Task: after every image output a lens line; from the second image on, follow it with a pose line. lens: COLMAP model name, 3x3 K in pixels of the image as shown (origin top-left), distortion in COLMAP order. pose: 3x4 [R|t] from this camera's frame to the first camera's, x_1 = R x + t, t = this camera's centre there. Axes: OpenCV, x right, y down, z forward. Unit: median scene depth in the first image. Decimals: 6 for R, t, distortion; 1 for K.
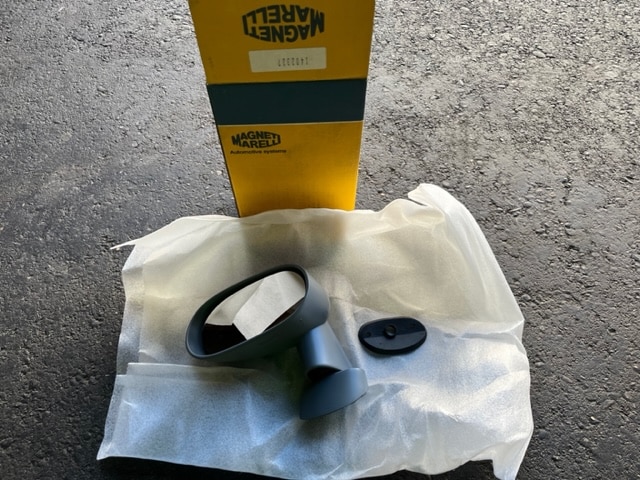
lens RADIAL K [[498.0, 0, 325.1], [0, 498.0, 241.0], [0, 0, 1]] dist [0.062484, -0.099053]
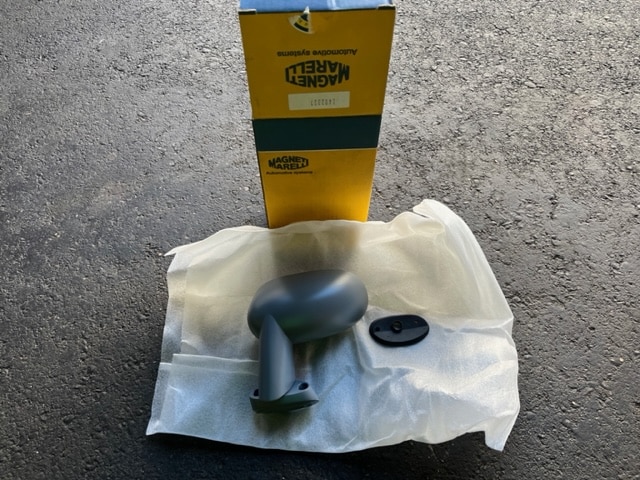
lens RADIAL K [[498.0, 0, 319.9], [0, 498.0, 239.6], [0, 0, 1]] dist [0.062484, -0.099053]
pose [[0.999897, 0.007558, -0.012230, -0.029073], [-0.007943, 0.999465, -0.031716, 0.013536], [0.011984, 0.031809, 0.999422, -0.128448]]
